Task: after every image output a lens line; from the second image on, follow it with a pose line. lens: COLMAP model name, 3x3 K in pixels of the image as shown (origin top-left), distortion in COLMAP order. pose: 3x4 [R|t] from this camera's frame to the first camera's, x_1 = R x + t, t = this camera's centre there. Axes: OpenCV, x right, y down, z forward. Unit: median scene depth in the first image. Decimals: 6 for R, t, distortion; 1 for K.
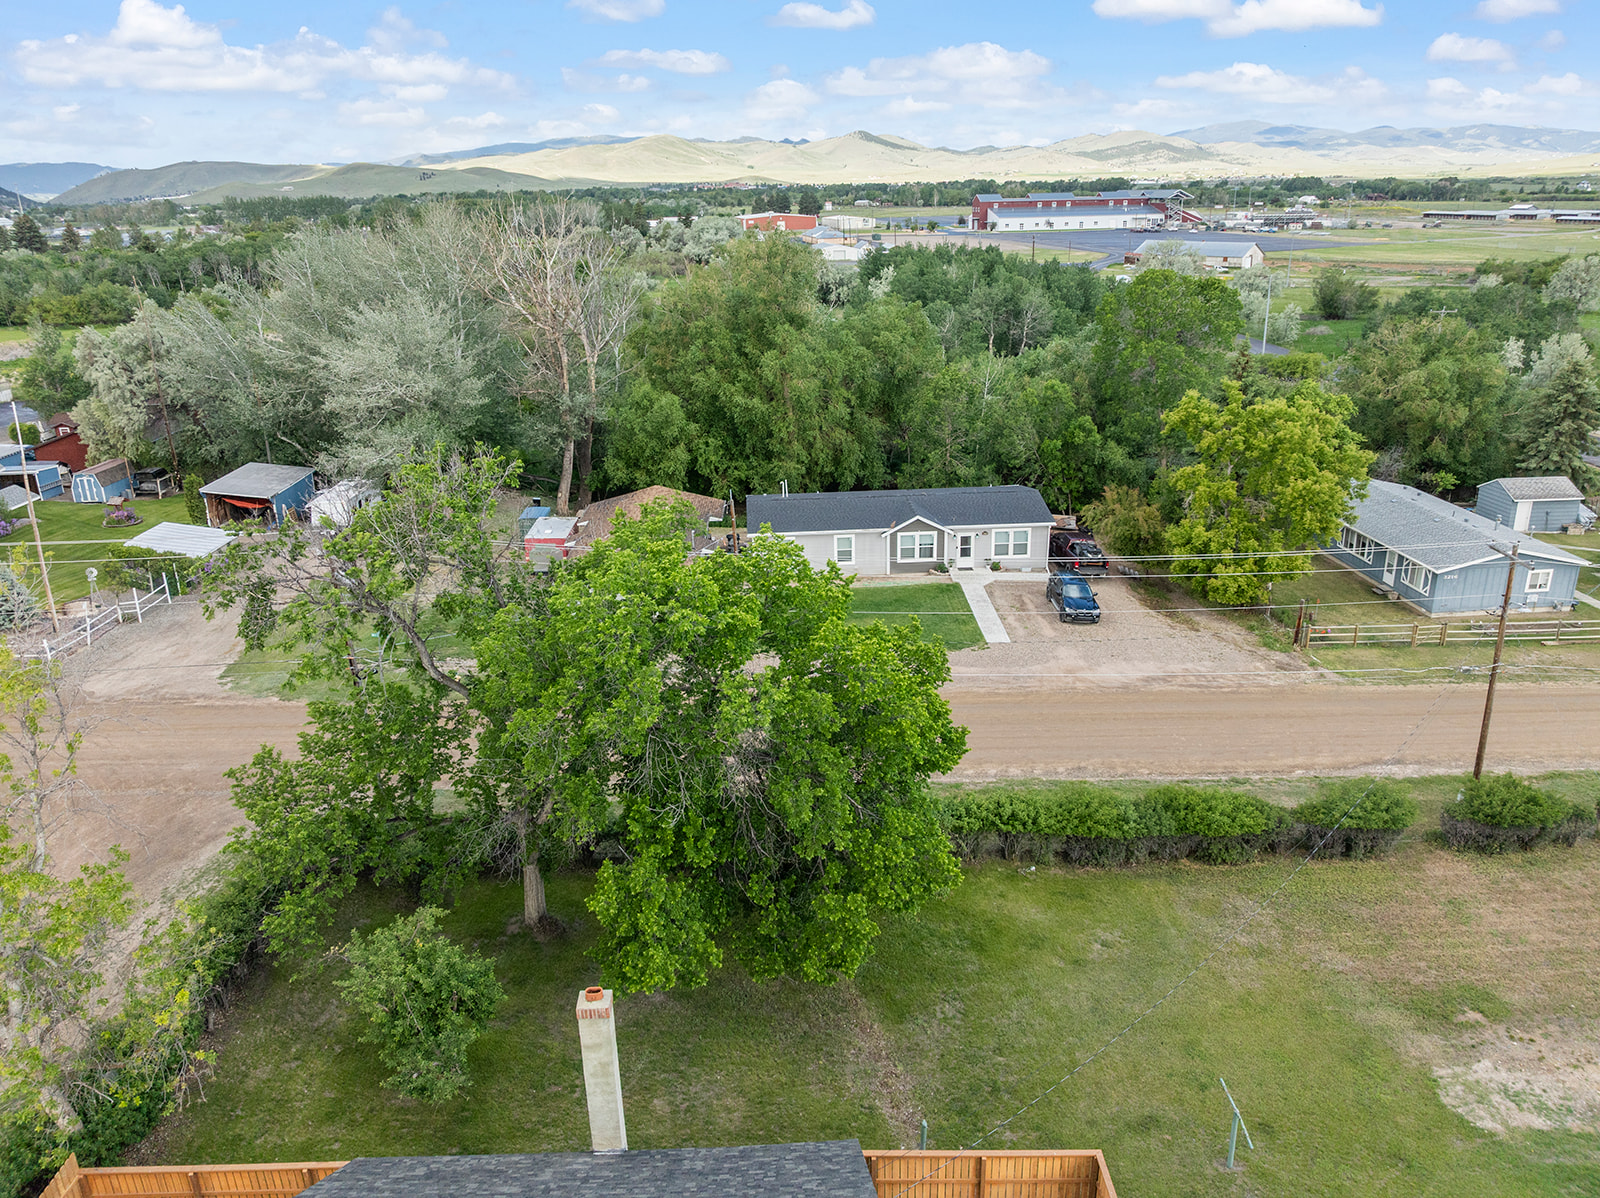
lens RADIAL K [[1132.4, 0, 803.1], [0, 1132.4, 591.1], [0, 0, 1]] dist [-0.037273, 0.002542]
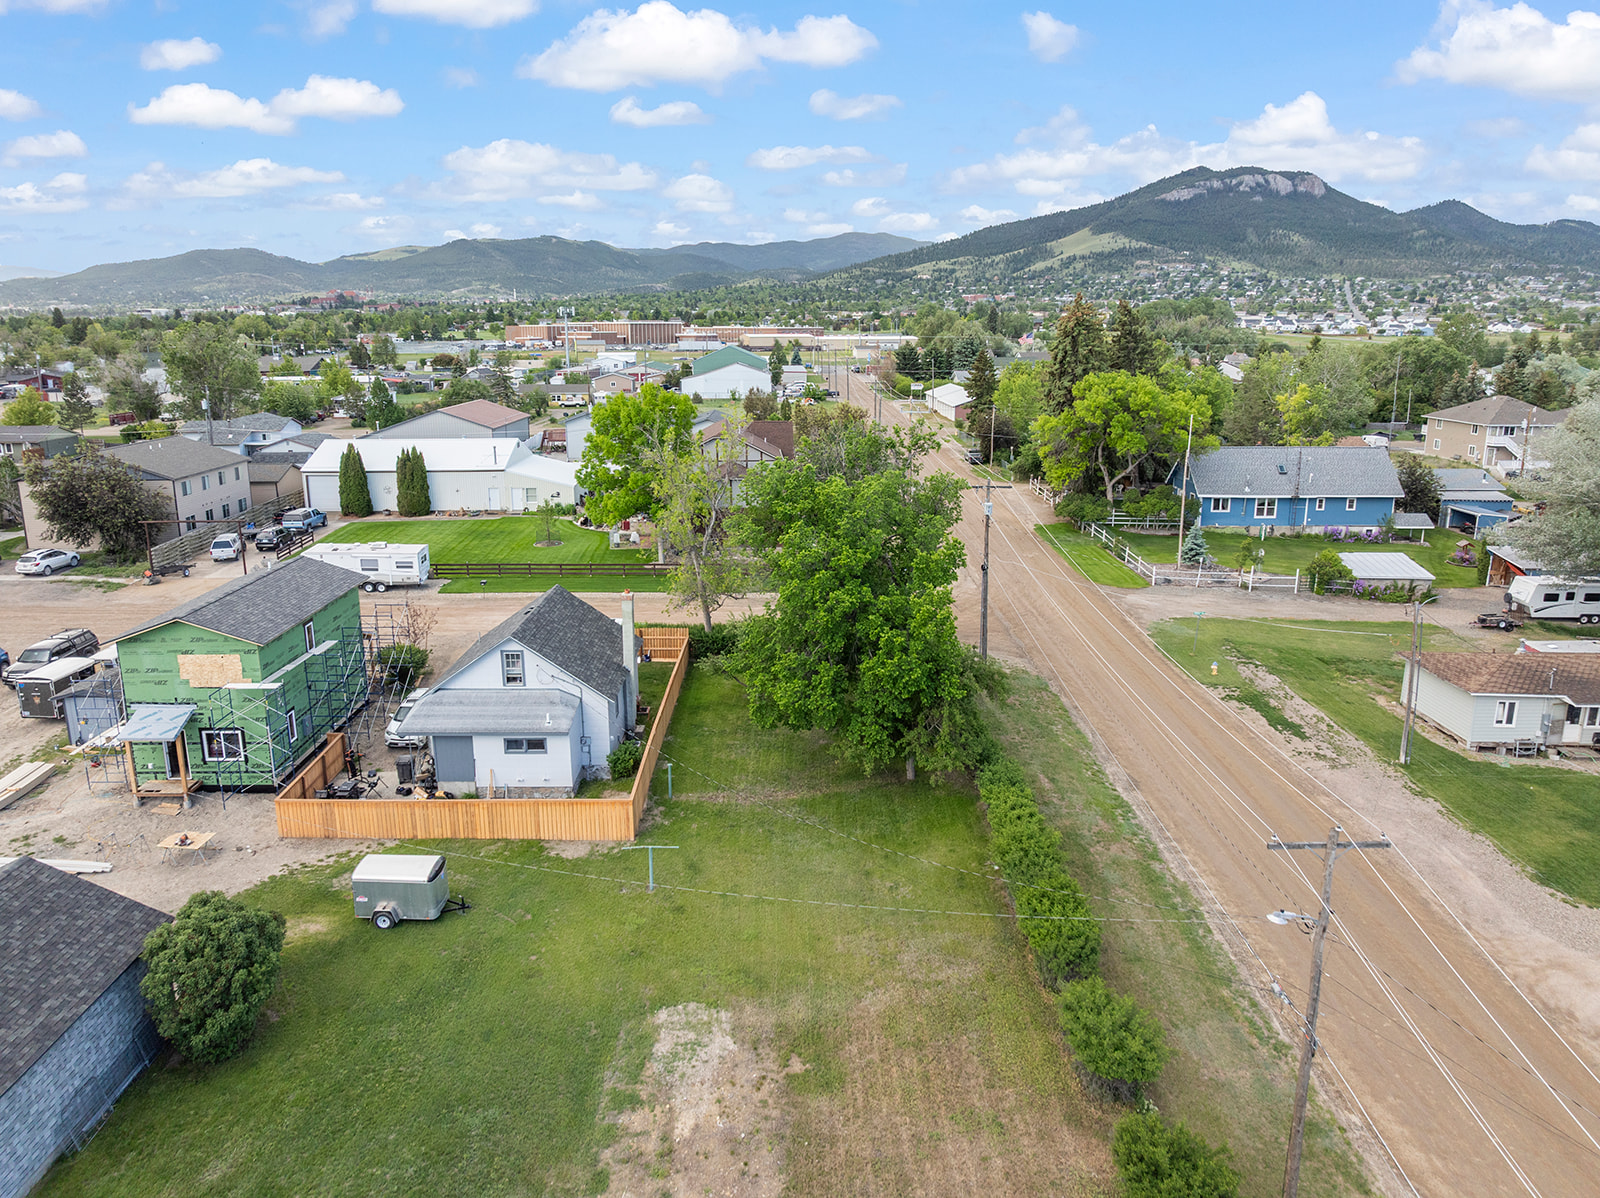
lens RADIAL K [[1132.4, 0, 803.1], [0, 1132.4, 591.1], [0, 0, 1]] dist [-0.037273, 0.002542]
pose [[-0.034077, 0.251406, -0.967282, 0.703595], [-0.326605, 0.911903, 0.248519, -0.127133], [0.944546, 0.324388, 0.051035, 0.385595]]
